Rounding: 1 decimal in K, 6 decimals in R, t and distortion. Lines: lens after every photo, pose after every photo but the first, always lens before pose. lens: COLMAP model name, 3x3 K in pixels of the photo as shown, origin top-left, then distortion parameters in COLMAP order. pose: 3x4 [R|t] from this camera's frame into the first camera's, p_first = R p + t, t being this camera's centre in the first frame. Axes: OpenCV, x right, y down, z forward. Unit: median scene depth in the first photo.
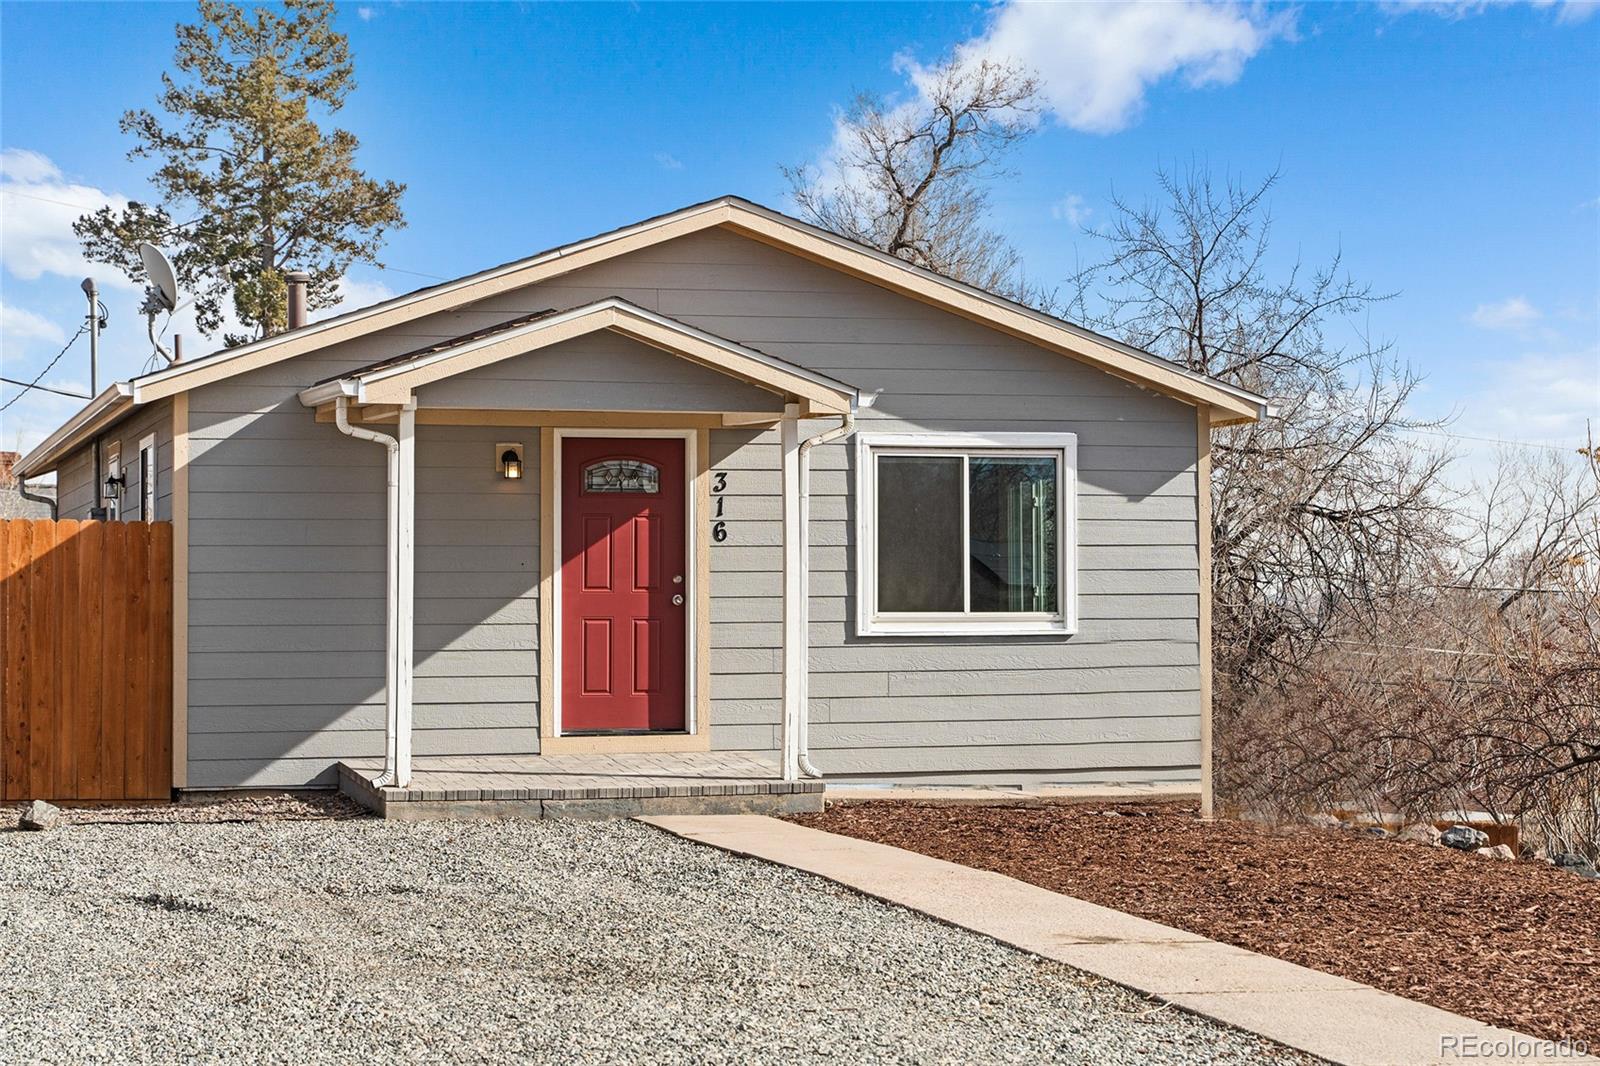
lens RADIAL K [[3122.7, 0, 800.0], [0, 3122.7, 533.0], [0, 0, 1]] dist [0.004980, 0.026815]
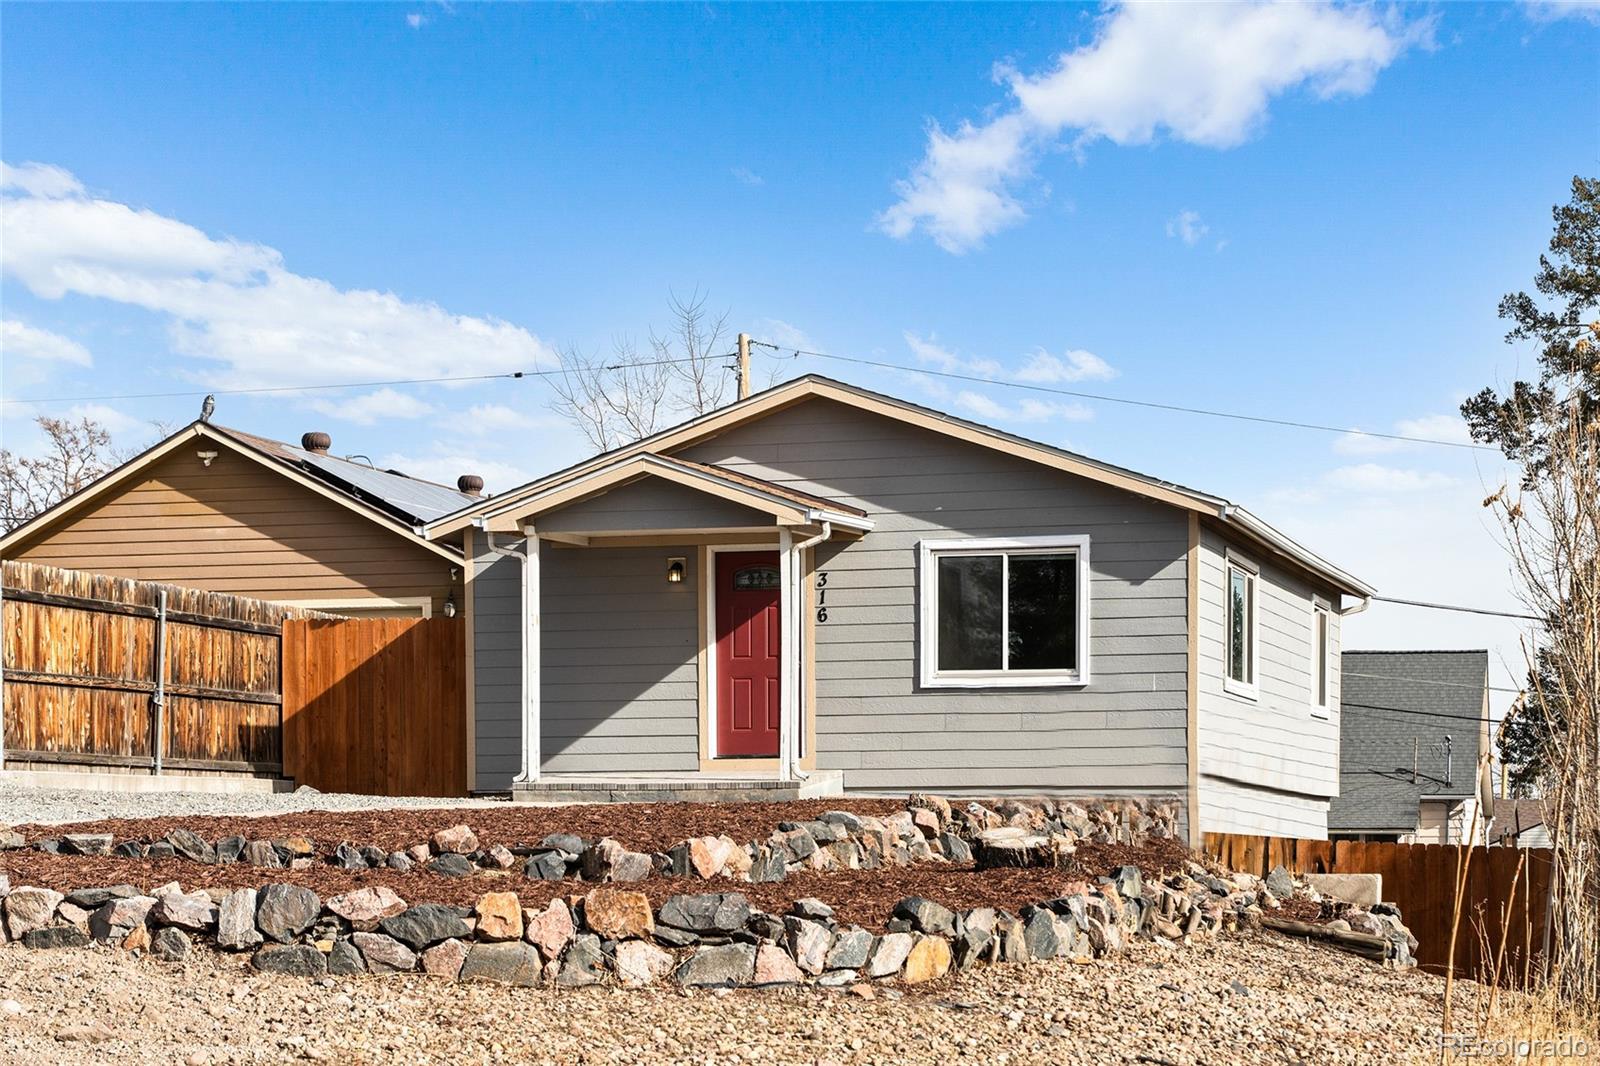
lens RADIAL K [[3443.2, 0, 800.0], [0, 3443.2, 533.0], [0, 0, 1]] dist [-0.054704, -0.175768]
pose [[0.840410, -0.046506, -0.539952, 0.795955], [0.012438, 0.997704, -0.066572, 0.065178], [0.541808, 0.049232, 0.839059, -0.307152]]
